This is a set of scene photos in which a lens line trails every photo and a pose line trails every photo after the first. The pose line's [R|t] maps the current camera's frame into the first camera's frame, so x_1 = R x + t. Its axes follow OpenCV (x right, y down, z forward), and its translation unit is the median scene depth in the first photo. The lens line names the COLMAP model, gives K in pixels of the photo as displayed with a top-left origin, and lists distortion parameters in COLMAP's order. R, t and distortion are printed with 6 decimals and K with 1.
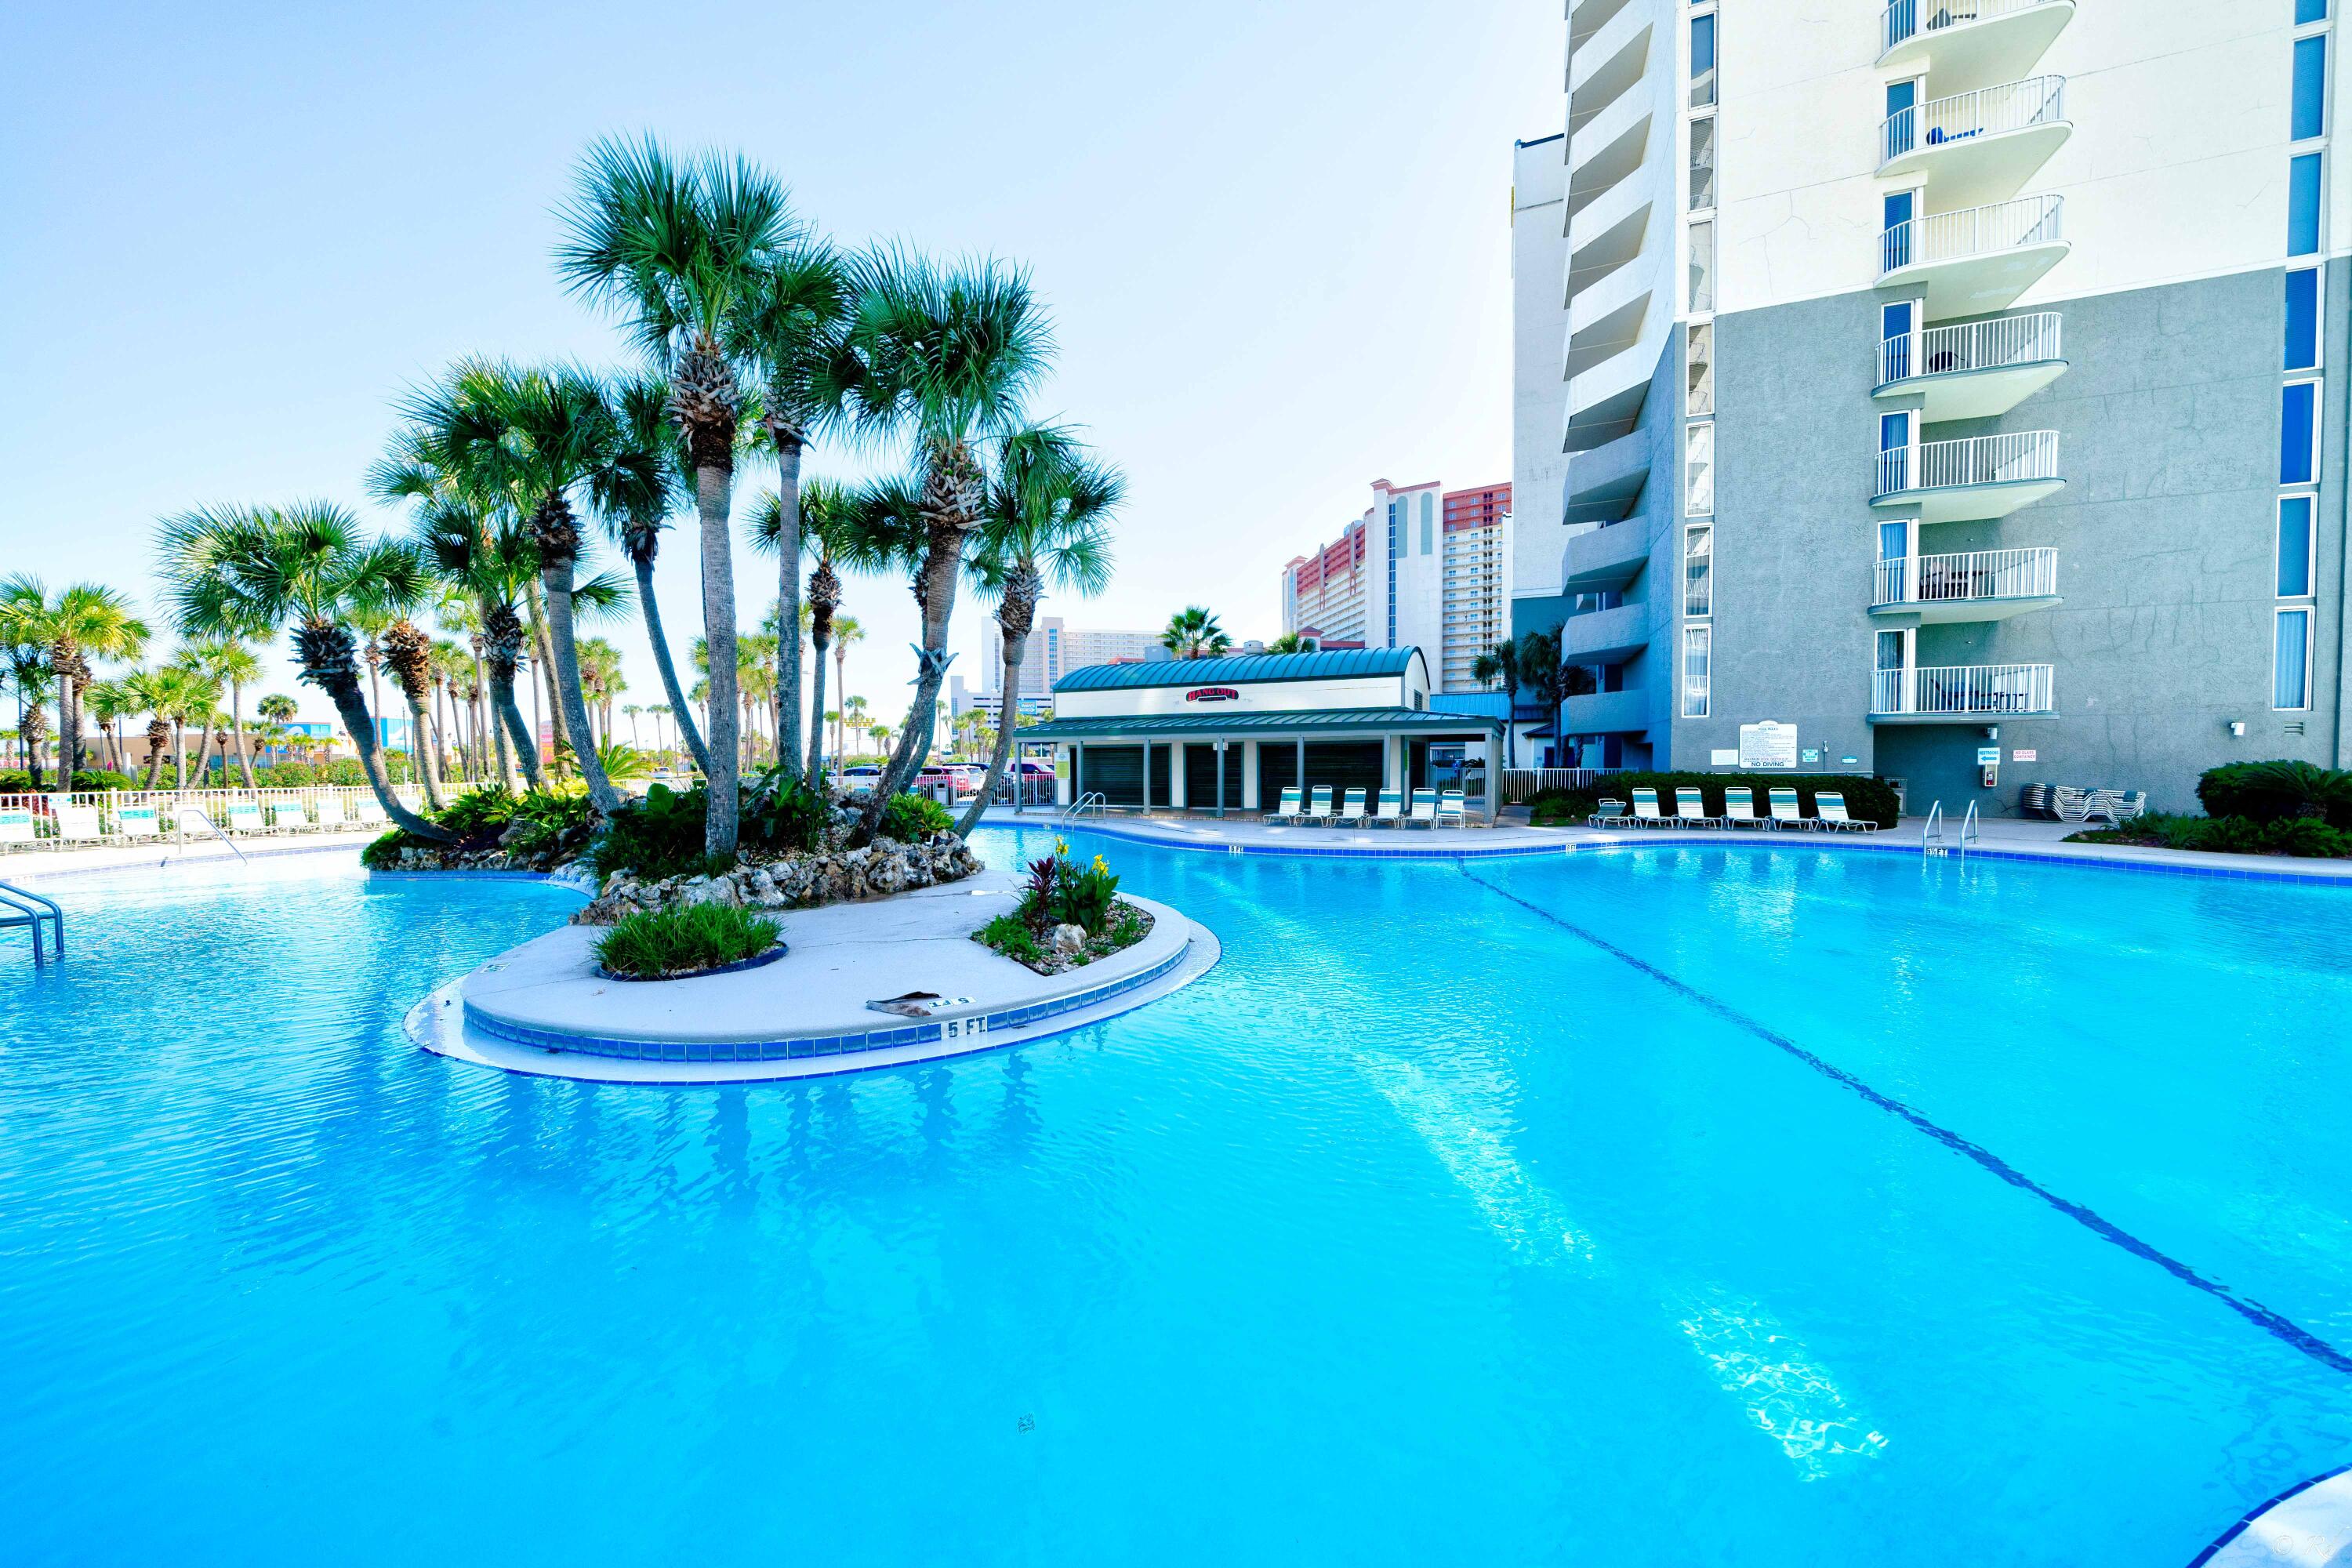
lens RADIAL K [[801.9, 0, 1180.9], [0, 801.9, 767.0], [0, 0, 1]] dist [-0.005737, 0.000184]
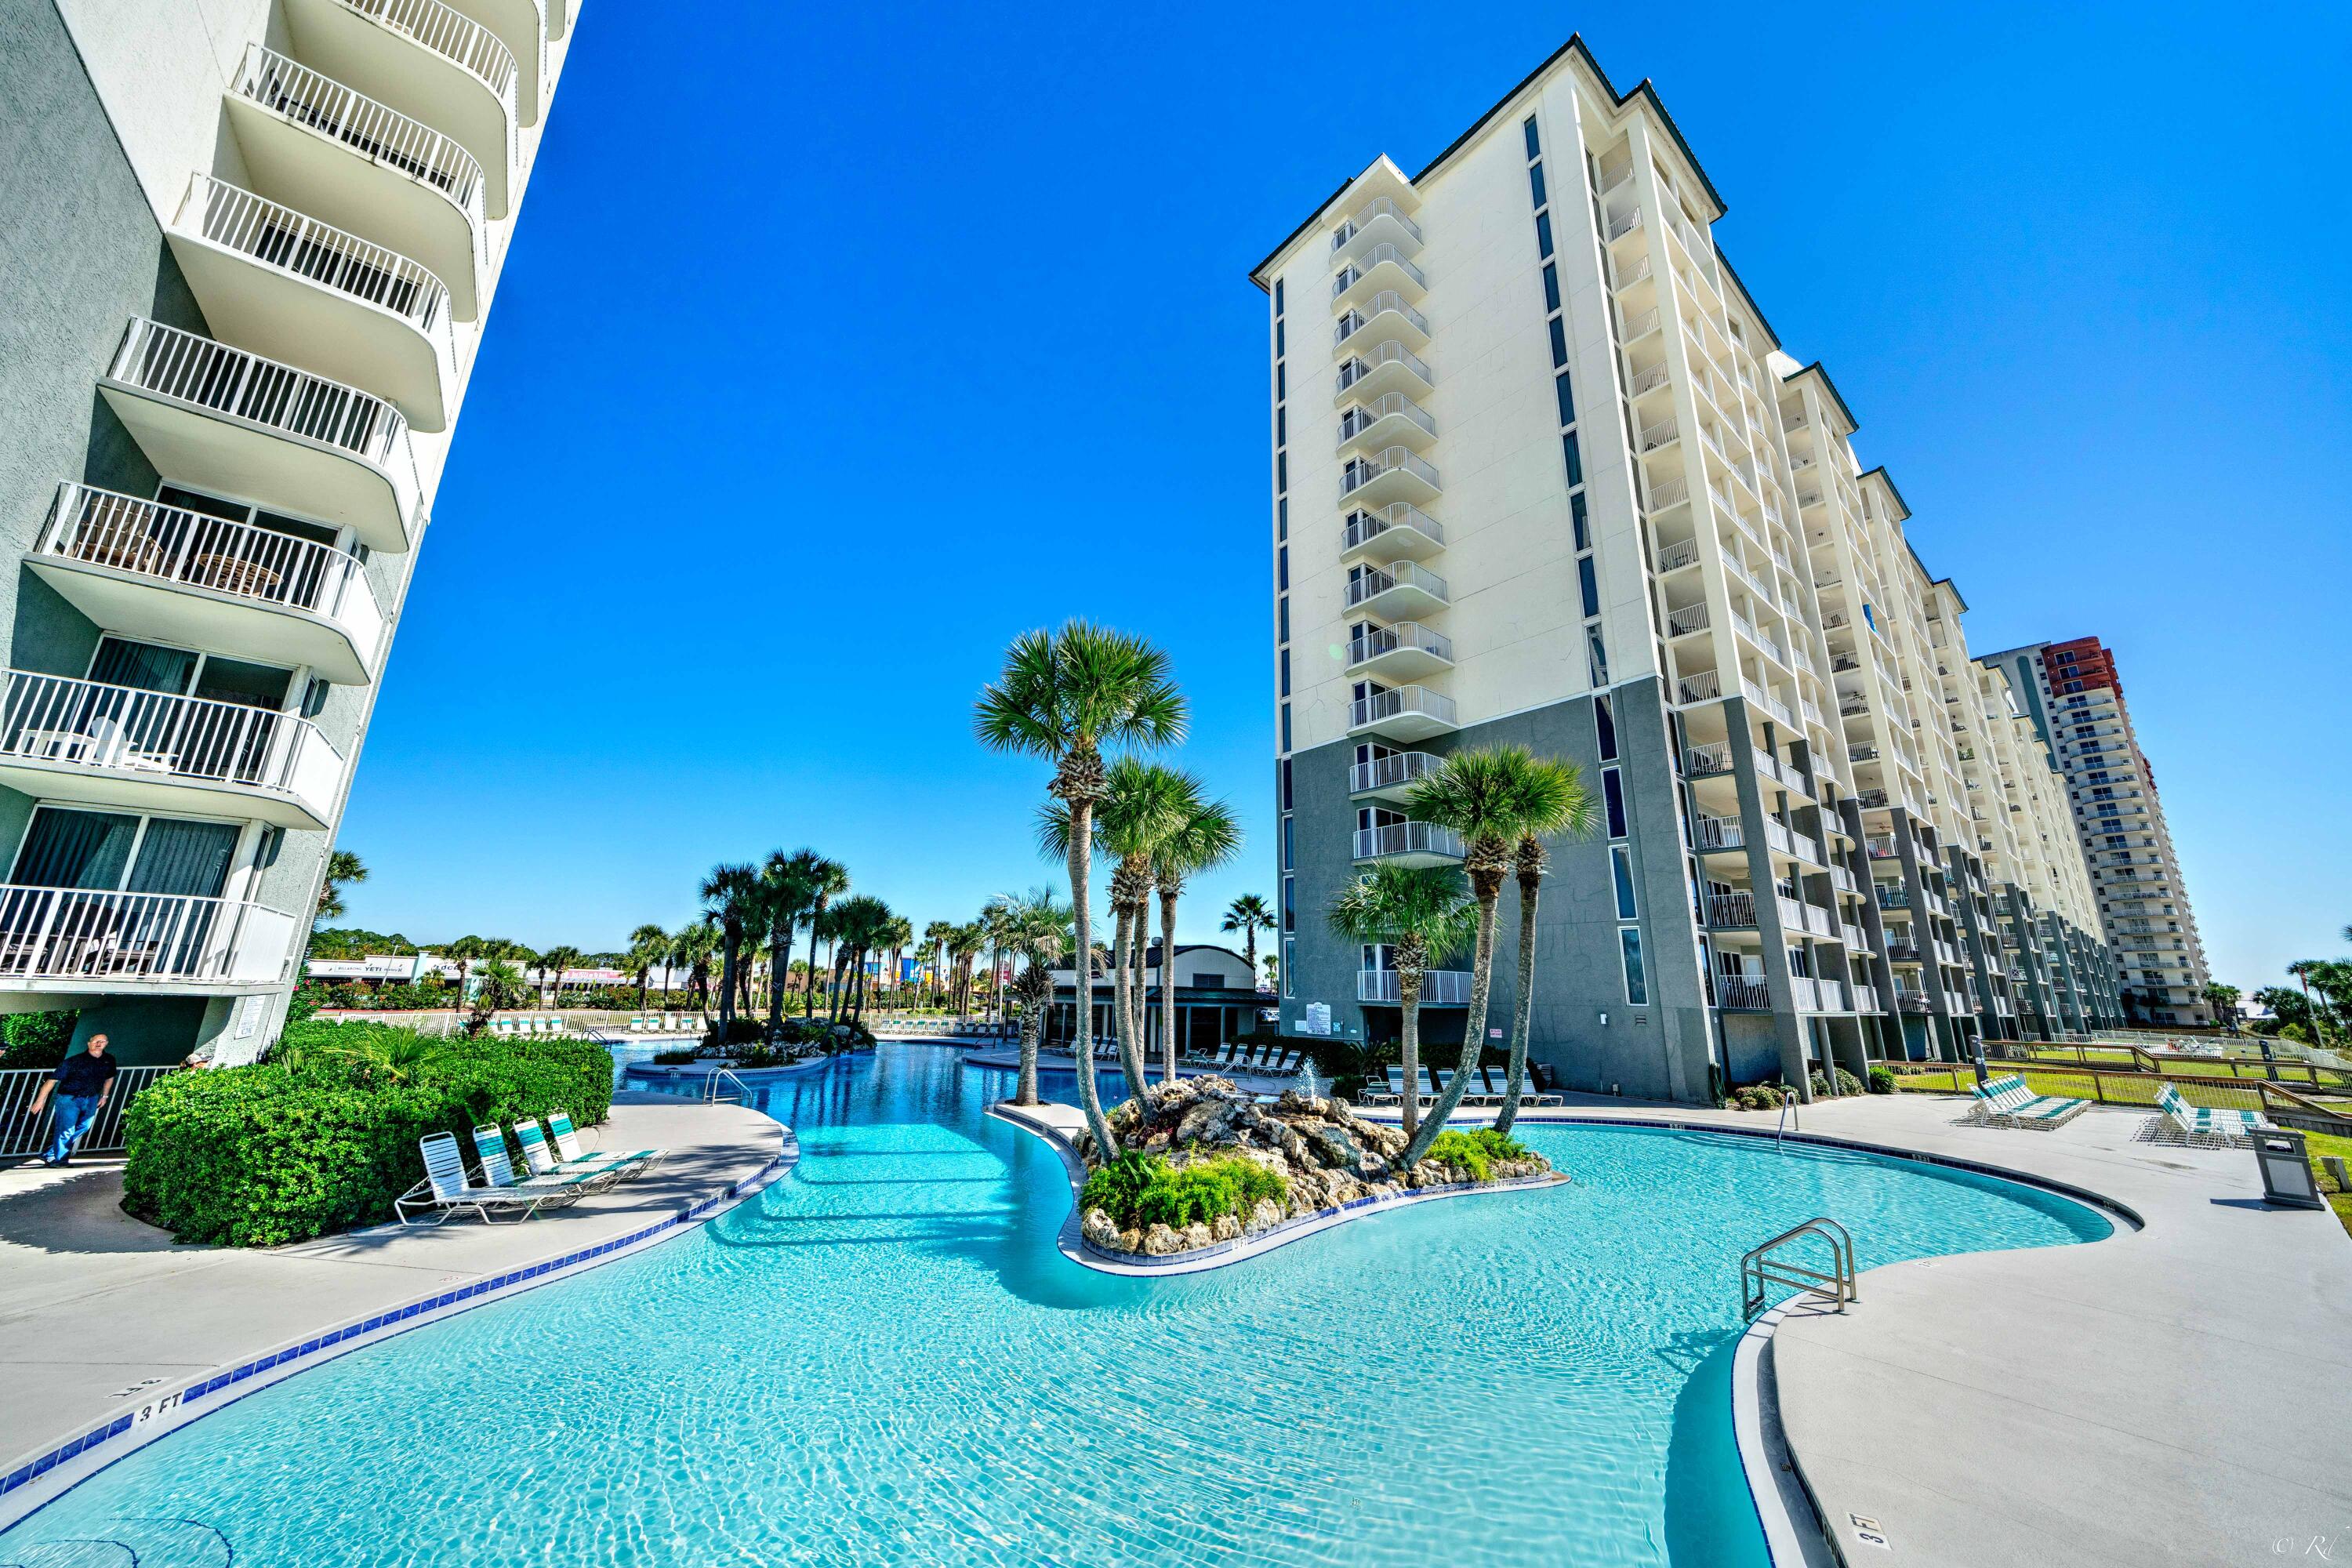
lens RADIAL K [[801.9, 0, 1178.0], [0, 801.9, 770.3], [0, 0, 1]] dist [-0.005737, 0.000184]
pose [[0.865849, -0.110743, -0.487894, 1.351356], [-0.043505, 0.954834, -0.293938, -0.019936], [0.498410, 0.275732, 0.821924, -0.550364]]
